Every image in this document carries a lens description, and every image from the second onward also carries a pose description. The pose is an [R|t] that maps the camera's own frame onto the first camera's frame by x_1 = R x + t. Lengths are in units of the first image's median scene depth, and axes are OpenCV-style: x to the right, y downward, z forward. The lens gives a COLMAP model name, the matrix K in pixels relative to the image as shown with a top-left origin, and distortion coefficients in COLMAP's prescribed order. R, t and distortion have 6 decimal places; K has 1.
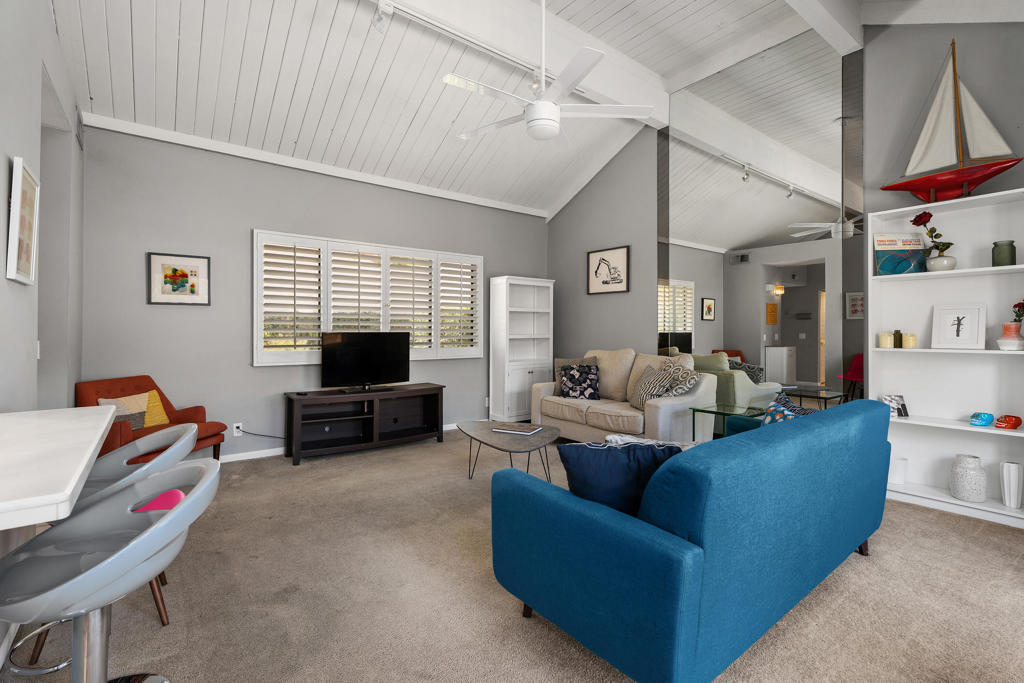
lens RADIAL K [[457.9, 0, 521.3], [0, 457.9, 329.6], [0, 0, 1]] dist [0.000040, 0.001963]
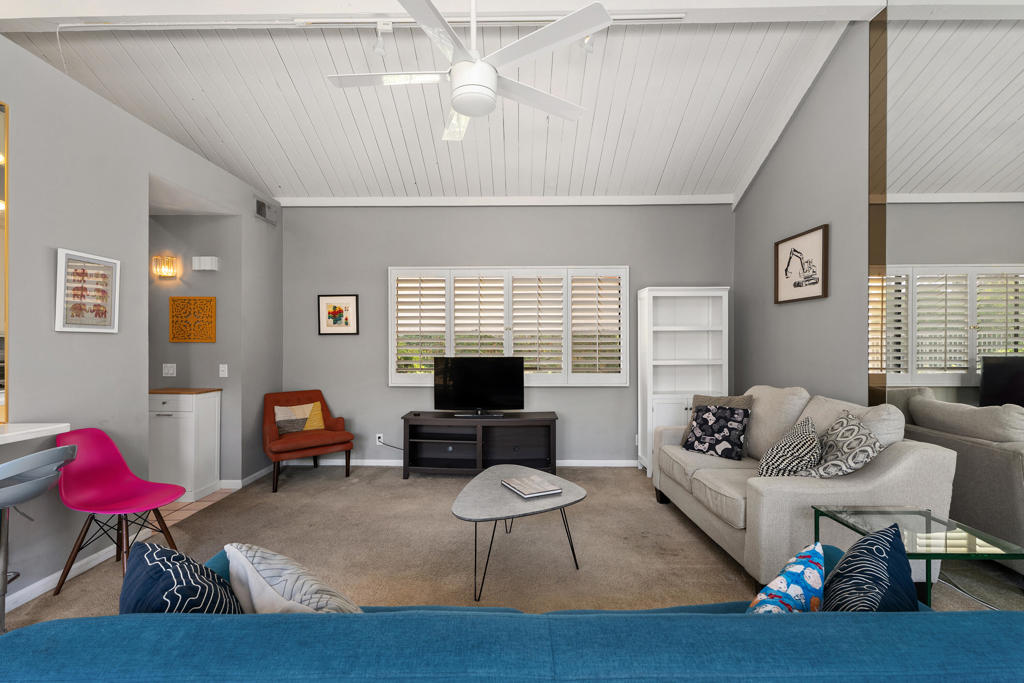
lens RADIAL K [[457.9, 0, 507.3], [0, 457.9, 349.6], [0, 0, 1]] dist [0.000040, 0.001963]
pose [[0.781830, 0.003828, -0.623480, 0.321062], [0.004476, 0.999921, 0.011751, -0.021129], [0.623476, -0.011978, 0.781751, 0.250540]]
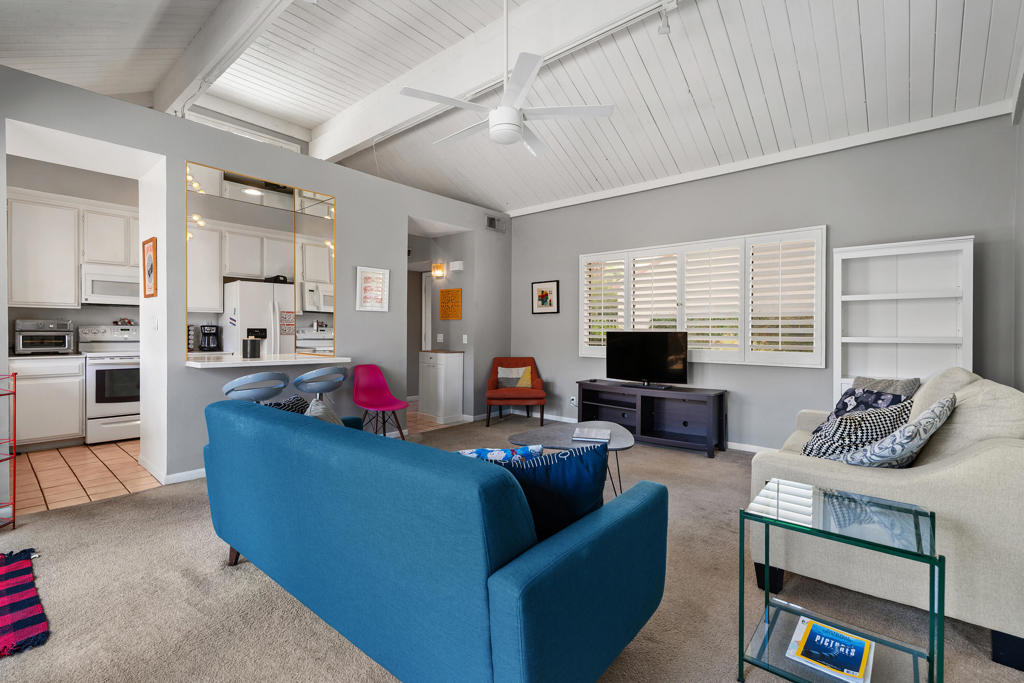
lens RADIAL K [[457.9, 0, 509.2], [0, 457.9, 335.7], [0, 0, 1]] dist [0.000040, 0.001963]
pose [[0.201314, 0.009849, -0.979477, 0.614444], [-0.001208, 0.999951, 0.009806, 0.004688], [0.979526, -0.000791, 0.201316, 0.459509]]
